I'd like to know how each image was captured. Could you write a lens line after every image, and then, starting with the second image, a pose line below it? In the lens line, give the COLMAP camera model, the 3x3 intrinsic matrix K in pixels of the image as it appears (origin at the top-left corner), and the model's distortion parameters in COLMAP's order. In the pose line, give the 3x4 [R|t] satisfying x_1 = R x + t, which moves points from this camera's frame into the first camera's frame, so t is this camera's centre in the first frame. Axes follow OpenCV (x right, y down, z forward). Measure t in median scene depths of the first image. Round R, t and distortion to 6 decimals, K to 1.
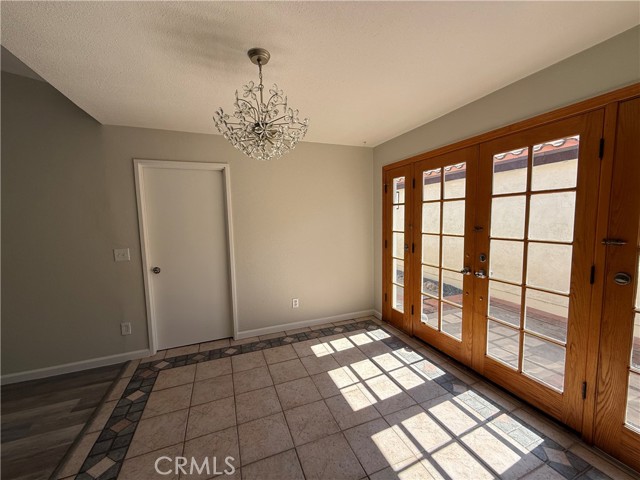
lens RADIAL K [[257.5, 0, 321.4], [0, 257.5, 237.5], [0, 0, 1]] dist [0.009510, 0.000439]
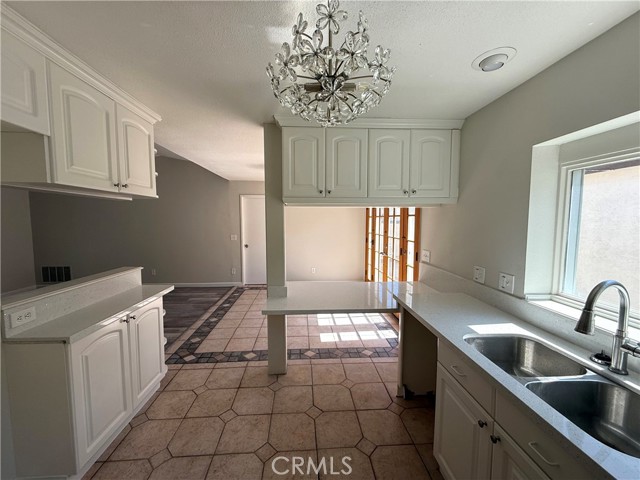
lens RADIAL K [[257.5, 0, 323.3], [0, 257.5, 240.1], [0, 0, 1]] dist [0.009510, 0.000439]
pose [[0.954359, 0.049815, -0.294478, 0.604221], [-0.052157, 0.998639, -0.000099, 0.046184], [0.294072, 0.015454, 0.955658, -0.867136]]
